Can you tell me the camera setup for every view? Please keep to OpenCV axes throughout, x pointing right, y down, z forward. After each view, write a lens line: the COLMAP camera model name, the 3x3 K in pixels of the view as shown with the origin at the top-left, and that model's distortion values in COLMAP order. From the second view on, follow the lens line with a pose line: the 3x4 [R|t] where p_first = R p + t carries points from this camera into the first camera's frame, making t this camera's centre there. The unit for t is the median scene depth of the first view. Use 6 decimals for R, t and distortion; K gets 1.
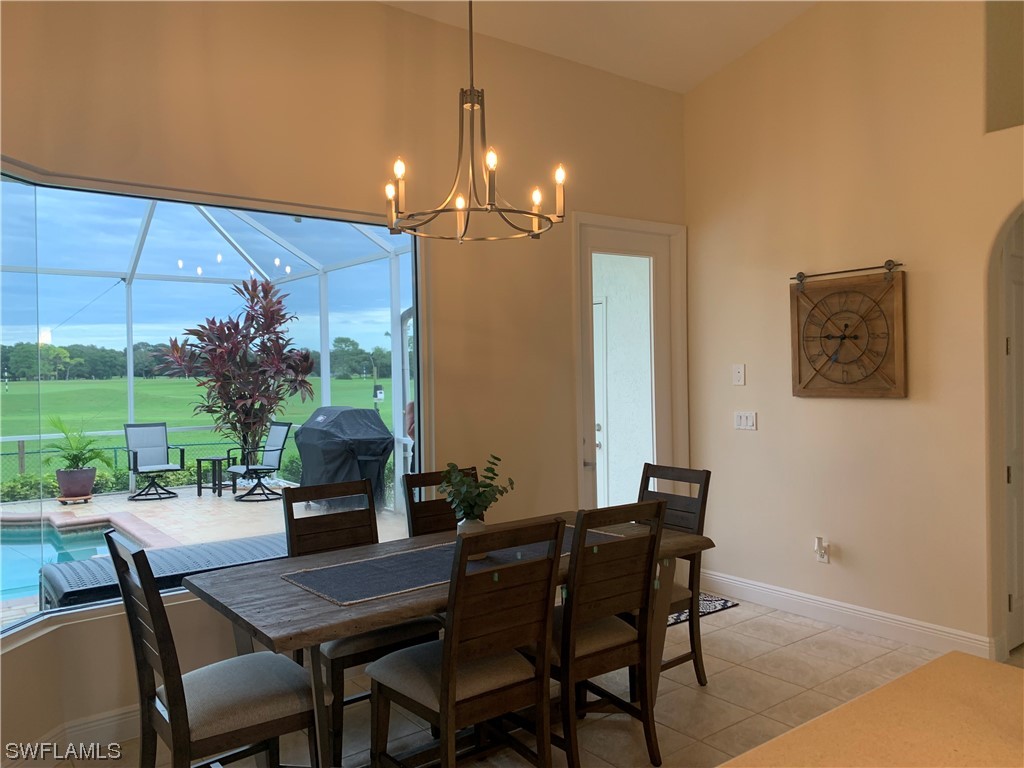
lens RADIAL K [[785.9, 0, 512.3], [0, 785.9, 383.5], [0, 0, 1]] dist [0.021018, -0.025467]
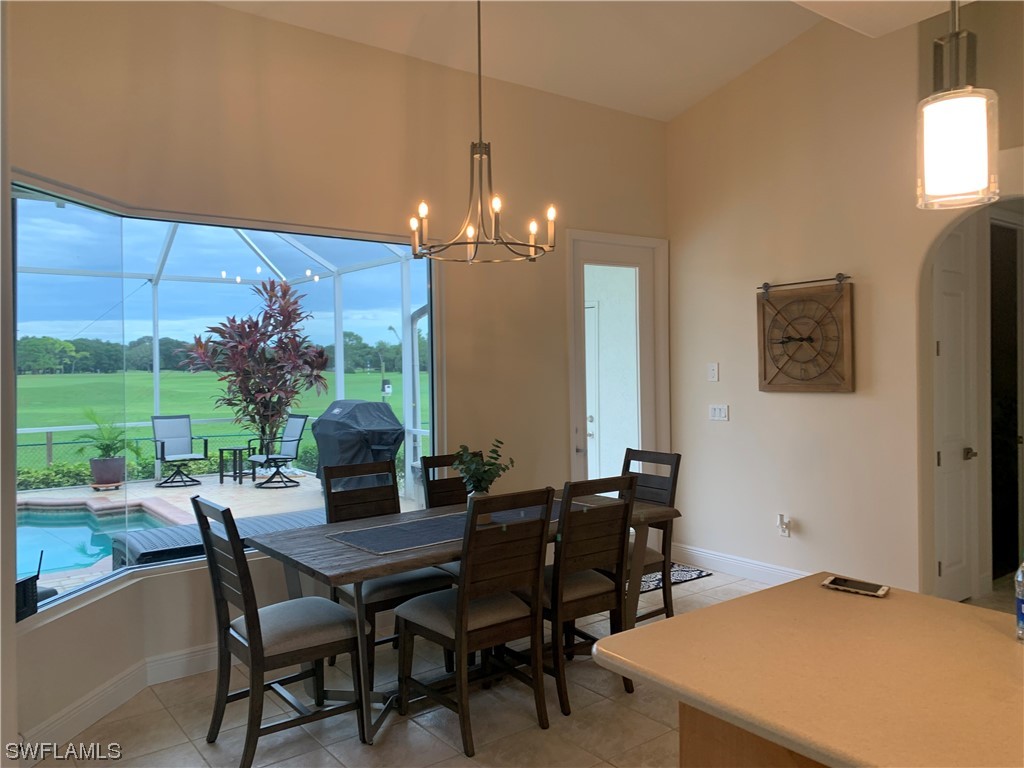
lens RADIAL K [[785.9, 0, 516.4], [0, 785.9, 350.3], [0, 0, 1]] dist [0.021018, -0.025467]
pose [[0.999998, 0.001617, 0.001448, 0.002398], [-0.001565, 0.999397, -0.034676, -0.002859], [-0.001503, 0.034674, 0.999398, -0.153060]]
